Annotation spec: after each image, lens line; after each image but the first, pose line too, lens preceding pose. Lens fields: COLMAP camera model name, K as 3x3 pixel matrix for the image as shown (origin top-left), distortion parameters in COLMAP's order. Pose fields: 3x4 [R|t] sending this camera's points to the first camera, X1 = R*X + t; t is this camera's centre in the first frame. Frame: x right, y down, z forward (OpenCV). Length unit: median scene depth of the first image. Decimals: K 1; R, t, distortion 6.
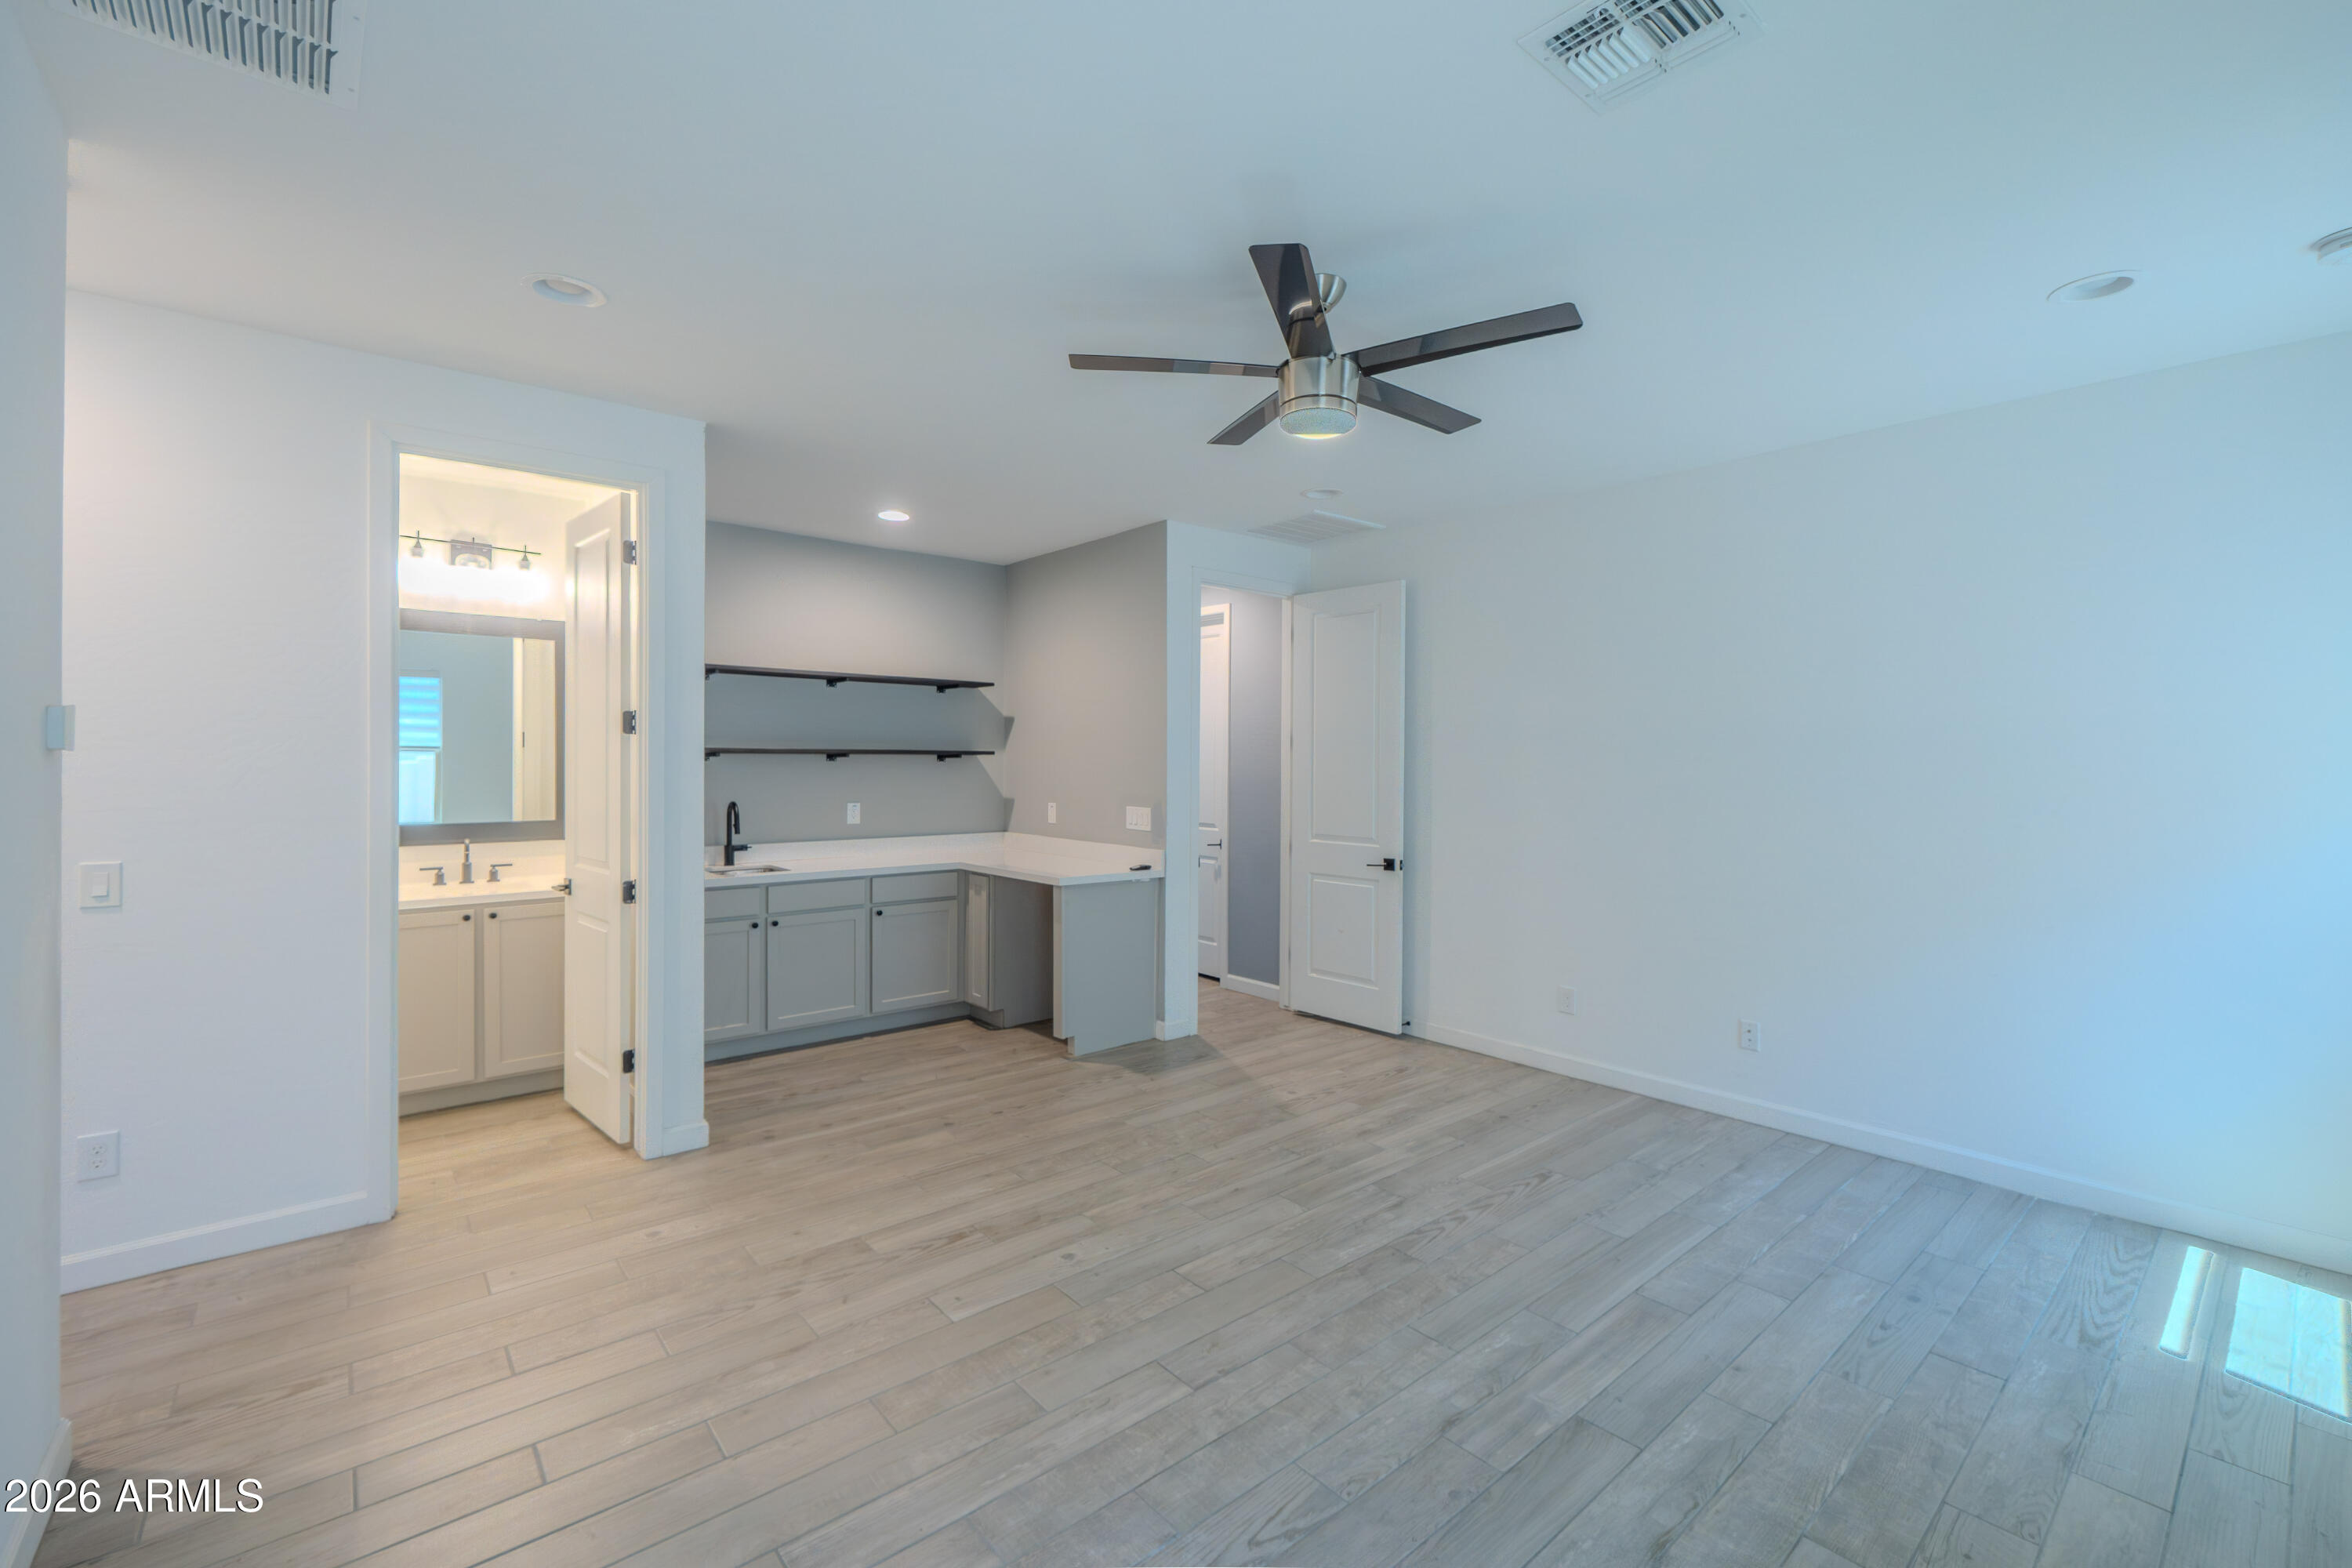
lens RADIAL K [[1002.7, 0, 1192.2], [0, 1002.7, 762.9], [0, 0, 1]] dist [-0.002925, -0.000151]
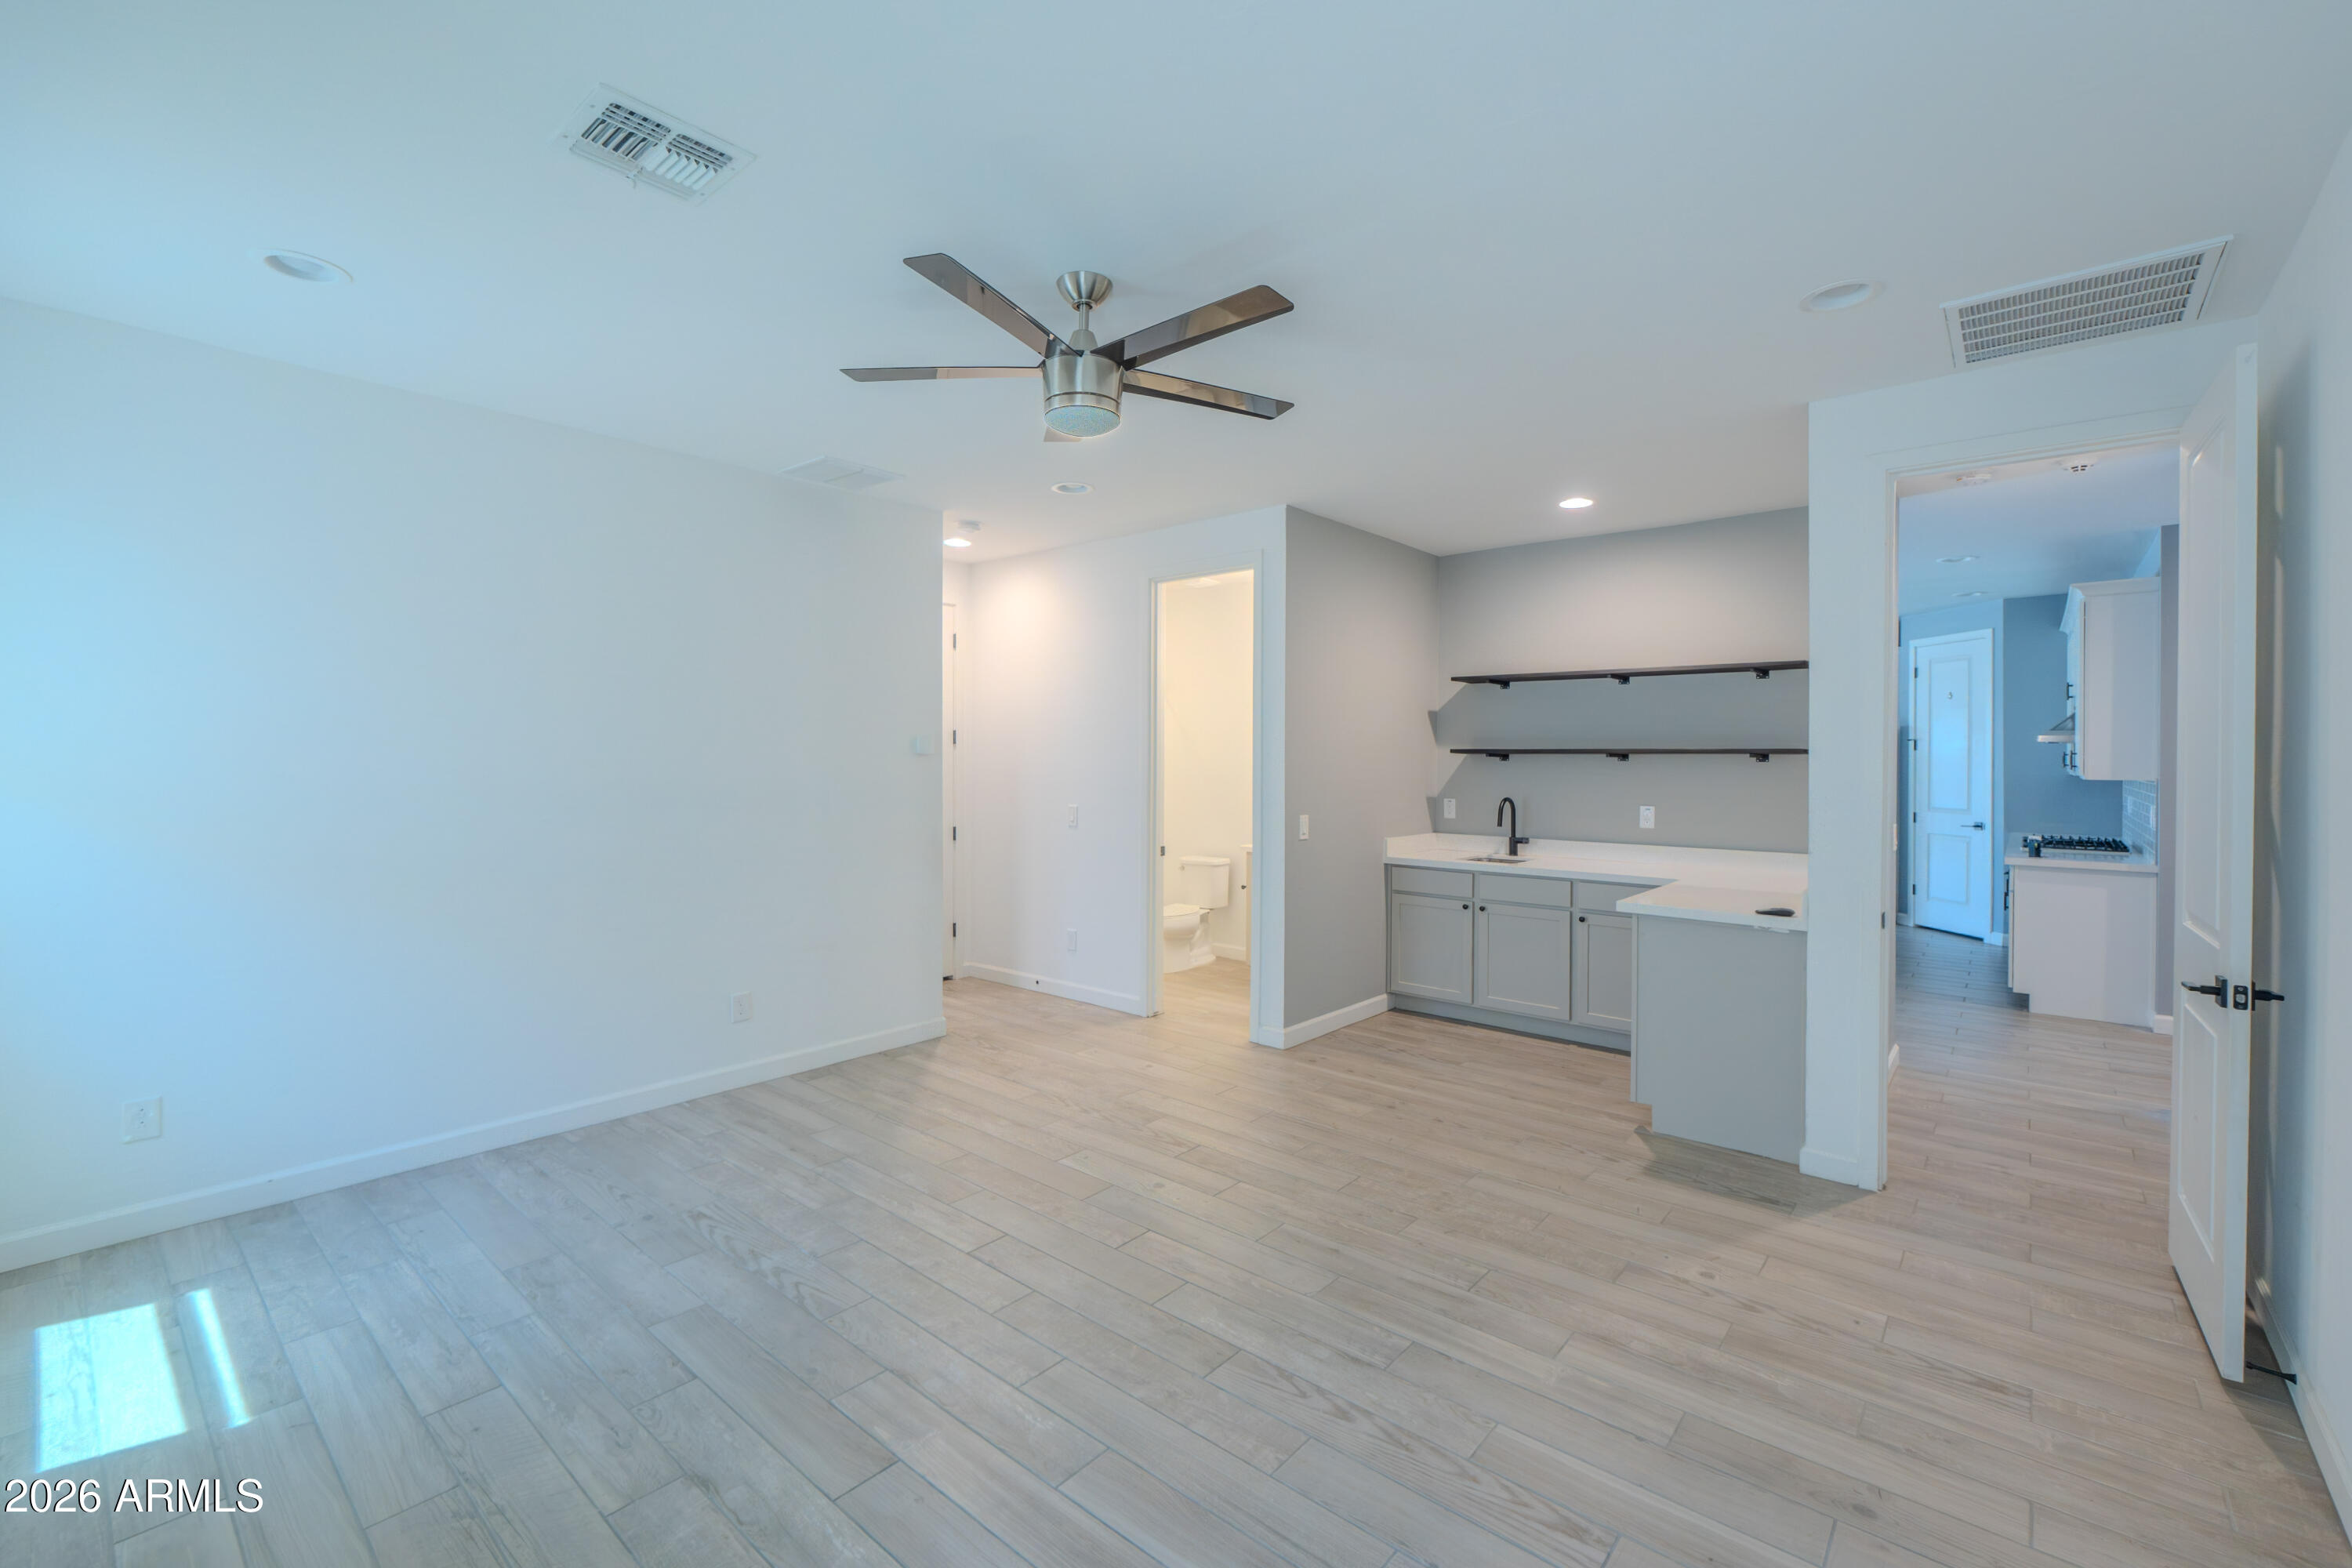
lens RADIAL K [[1002.7, 0, 1192.2], [0, 1002.7, 762.9], [0, 0, 1]] dist [-0.002925, -0.000151]
pose [[0.145214, 0.000605, -0.989400, 0.720651], [-0.006867, 0.999976, -0.000396, 0.004075], [0.989376, 0.006852, 0.145215, 0.609435]]
